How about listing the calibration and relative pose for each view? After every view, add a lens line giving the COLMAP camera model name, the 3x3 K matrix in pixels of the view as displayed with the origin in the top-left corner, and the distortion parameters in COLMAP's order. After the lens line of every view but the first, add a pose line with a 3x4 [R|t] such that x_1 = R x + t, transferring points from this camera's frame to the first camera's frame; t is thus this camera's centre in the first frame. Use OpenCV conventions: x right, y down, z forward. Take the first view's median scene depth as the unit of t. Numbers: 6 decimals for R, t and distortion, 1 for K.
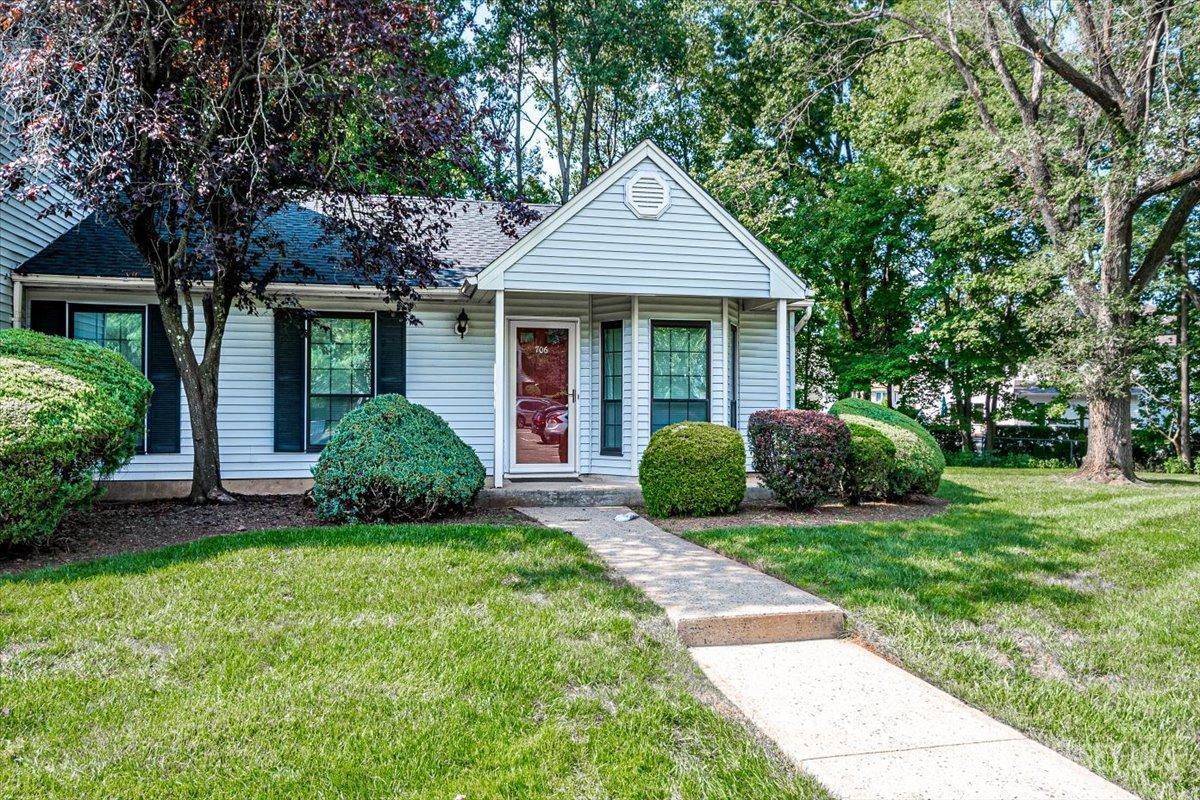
lens RADIAL K [[777.5, 0, 600.0], [0, 777.5, 400.0], [0, 0, 1]] dist [-0.047499, 0.000933]
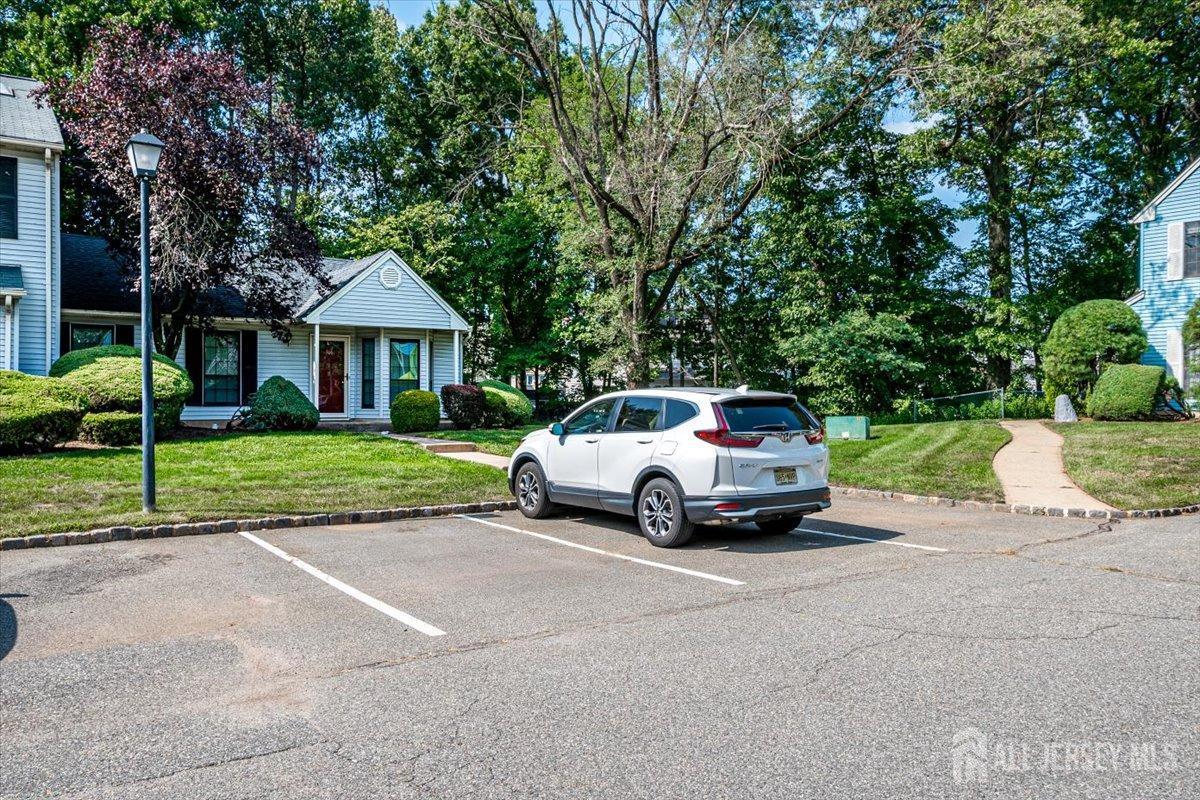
lens RADIAL K [[777.5, 0, 600.0], [0, 777.5, 400.0], [0, 0, 1]] dist [-0.047499, 0.000933]
pose [[0.913927, -0.002778, 0.405869, -0.237794], [-0.006336, 0.999757, 0.021112, 0.007114], [-0.405829, -0.021866, 0.913687, -0.979071]]
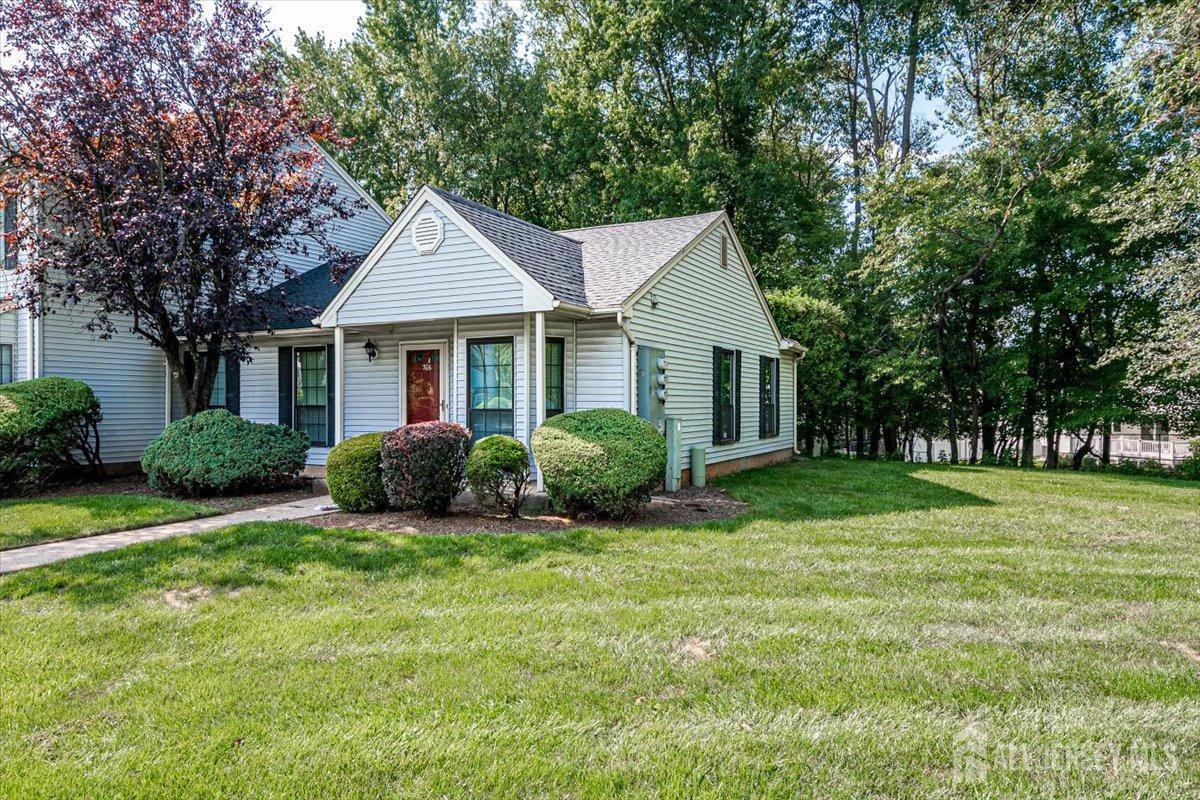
lens RADIAL K [[777.5, 0, 600.0], [0, 777.5, 400.0], [0, 0, 1]] dist [-0.047499, 0.000933]
pose [[0.771459, -0.007617, -0.636234, 0.921874], [0.006236, 0.999971, -0.004409, -0.007887], [0.636249, -0.000566, 0.771484, 0.249975]]
